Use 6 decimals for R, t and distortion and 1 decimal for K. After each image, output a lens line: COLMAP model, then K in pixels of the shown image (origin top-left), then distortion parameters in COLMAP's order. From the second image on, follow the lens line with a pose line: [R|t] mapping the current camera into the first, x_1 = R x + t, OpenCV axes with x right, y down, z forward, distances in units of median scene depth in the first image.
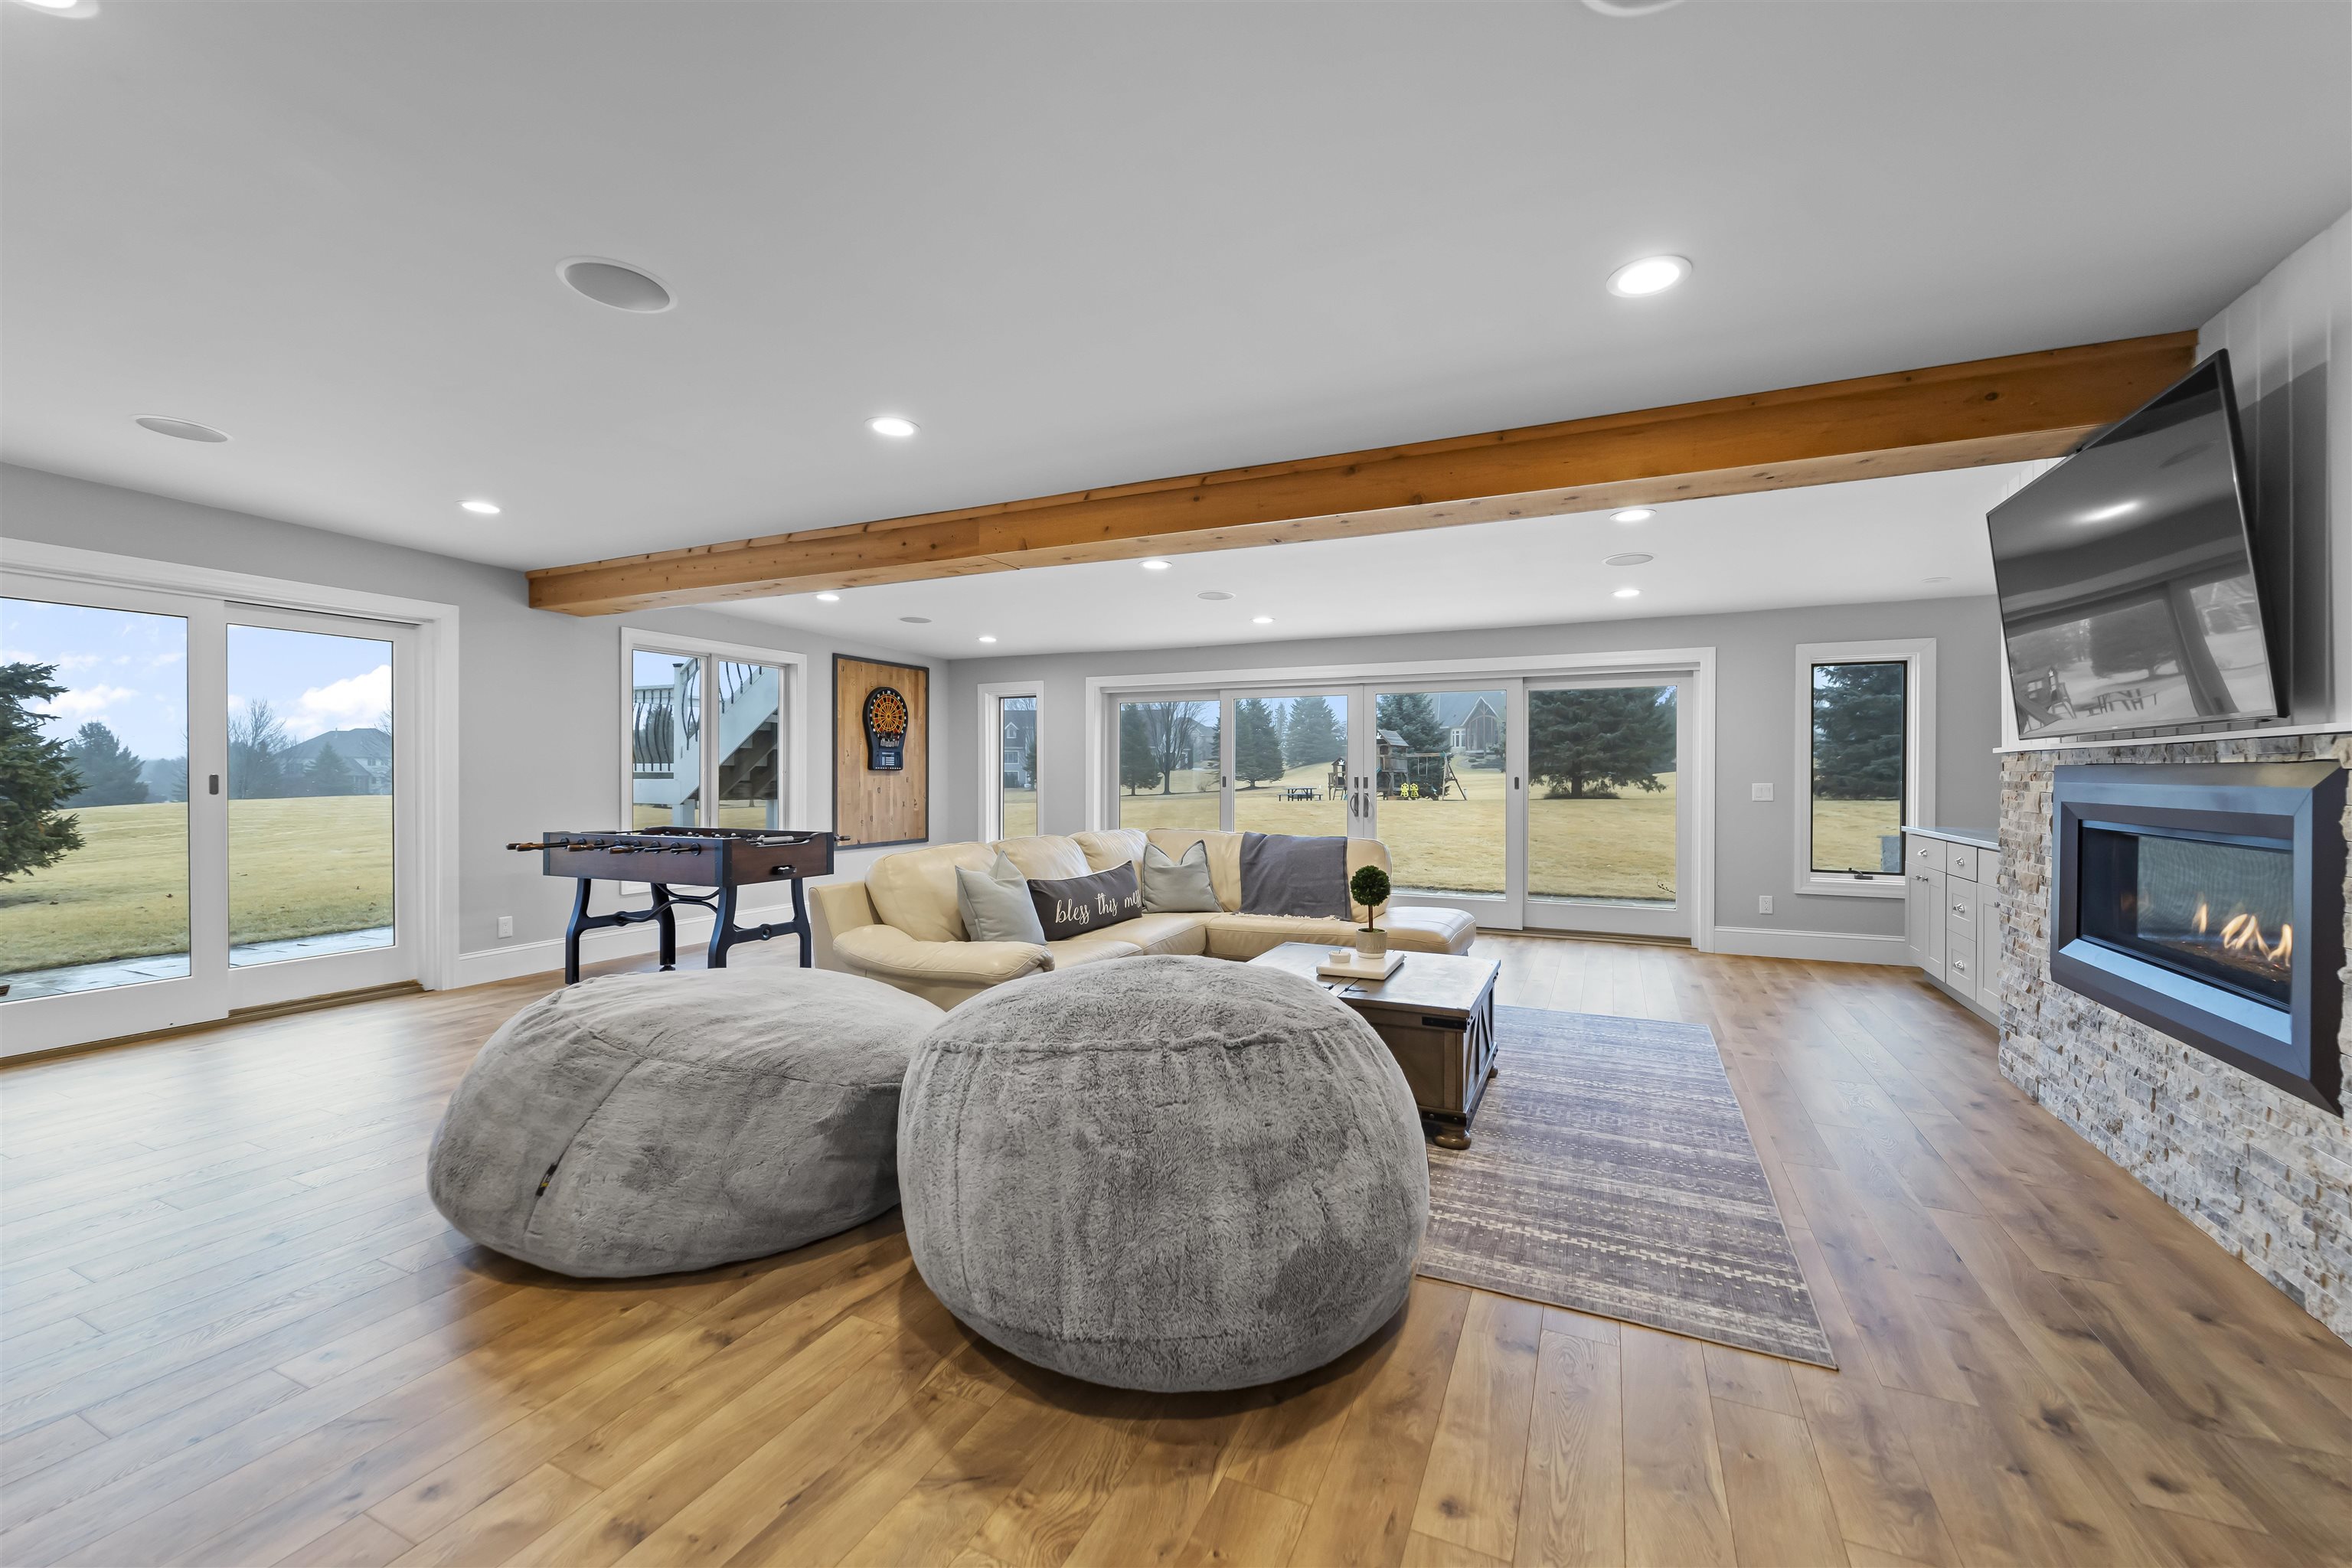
lens RADIAL K [[940.2, 0, 1166.9], [0, 940.2, 780.2], [0, 0, 1]] dist [-0.000337, -0.001534]
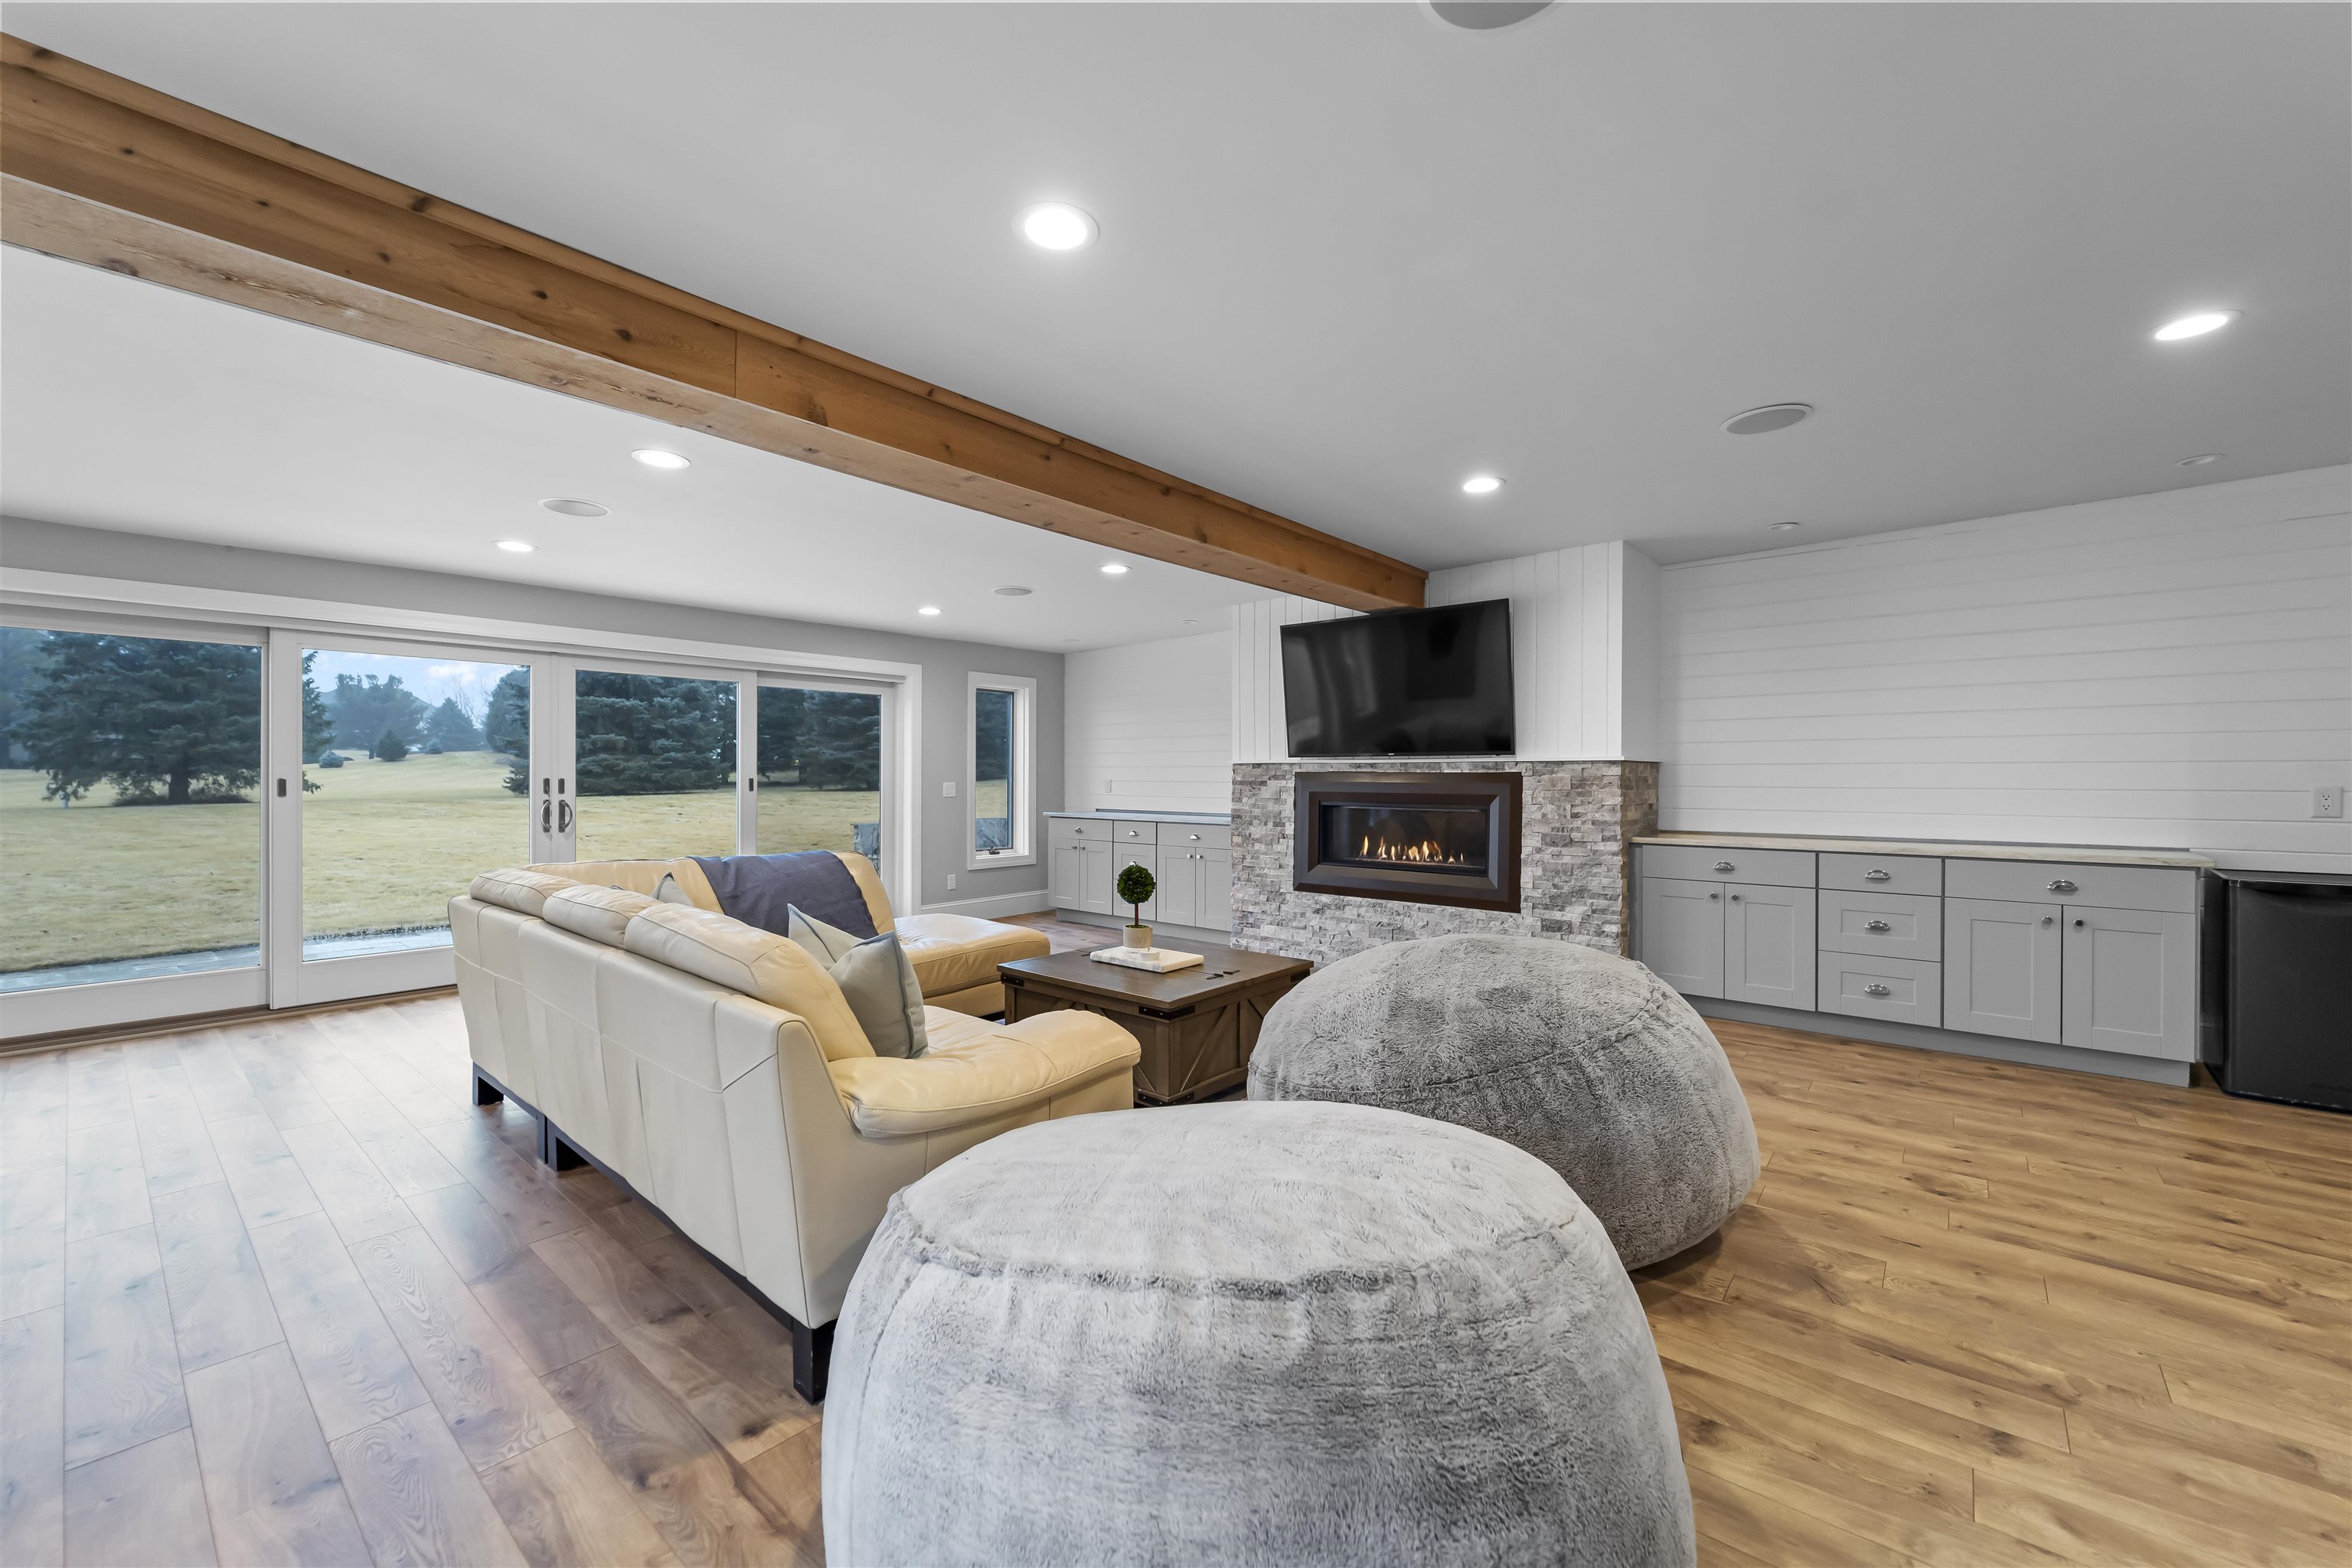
lens RADIAL K [[940.2, 0, 1174.0], [0, 940.2, 784.2], [0, 0, 1]] dist [-0.000337, -0.001534]
pose [[0.258968, -0.010931, 0.965824, -0.466424], [0.002871, 0.999940, 0.010548, -0.006257], [-0.965882, 0.000042, 0.258984, 0.404077]]
